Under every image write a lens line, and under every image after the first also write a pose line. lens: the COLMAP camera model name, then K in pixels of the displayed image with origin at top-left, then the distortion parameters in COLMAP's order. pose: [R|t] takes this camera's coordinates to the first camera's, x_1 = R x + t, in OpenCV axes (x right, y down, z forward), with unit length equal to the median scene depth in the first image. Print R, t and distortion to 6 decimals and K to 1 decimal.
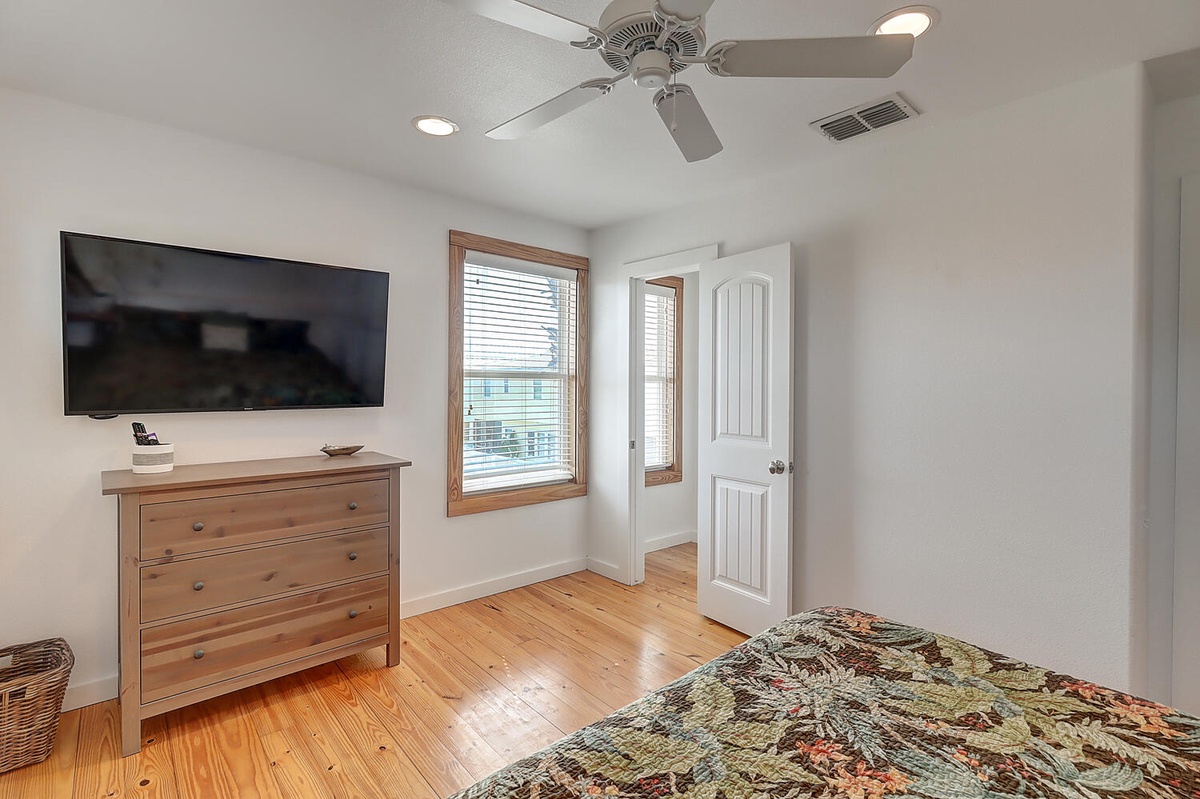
lens RADIAL K [[559.0, 0, 601.6], [0, 559.0, 388.0], [0, 0, 1]] dist [0.000957, 0.000357]
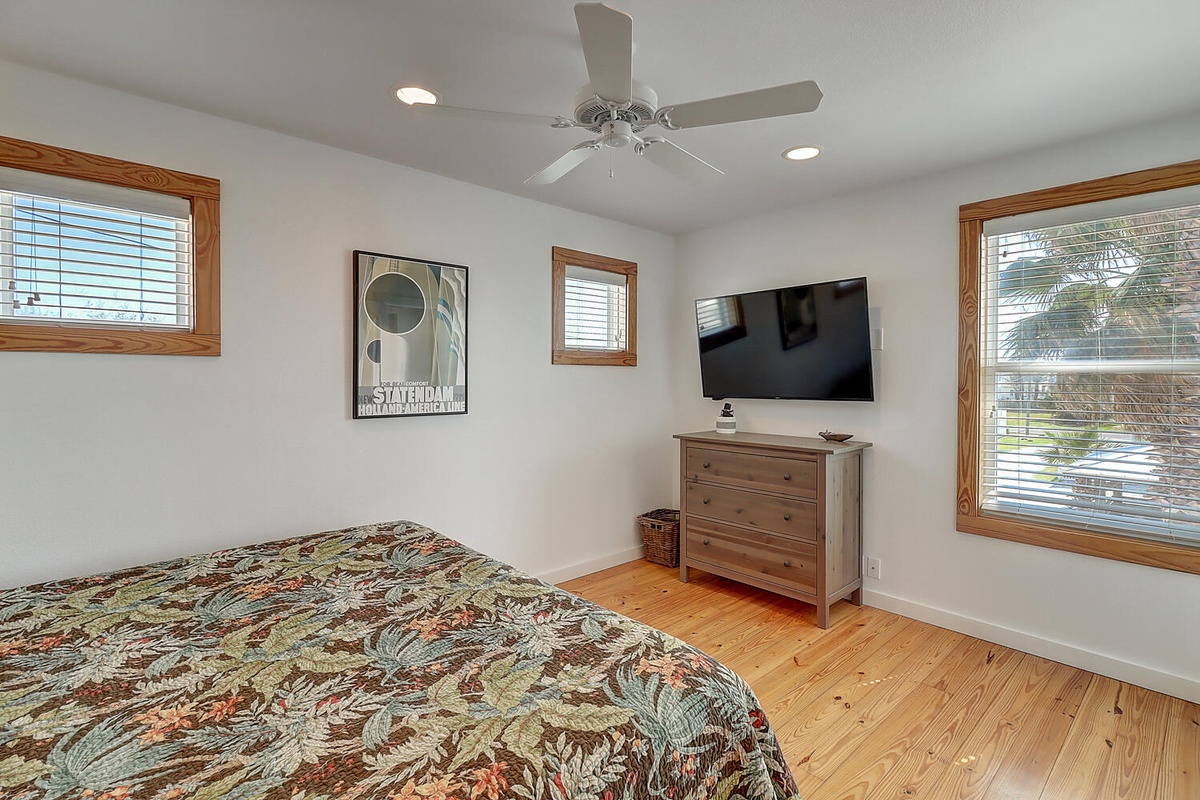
lens RADIAL K [[557.9, 0, 601.6], [0, 557.9, 375.9], [0, 0, 1]] dist [-0.001791, -0.000704]
pose [[0.020067, -0.009980, -0.999749, 0.872809], [-0.009413, 0.999904, -0.010170, 0.000419], [0.999754, 0.009615, 0.019971, 0.607288]]
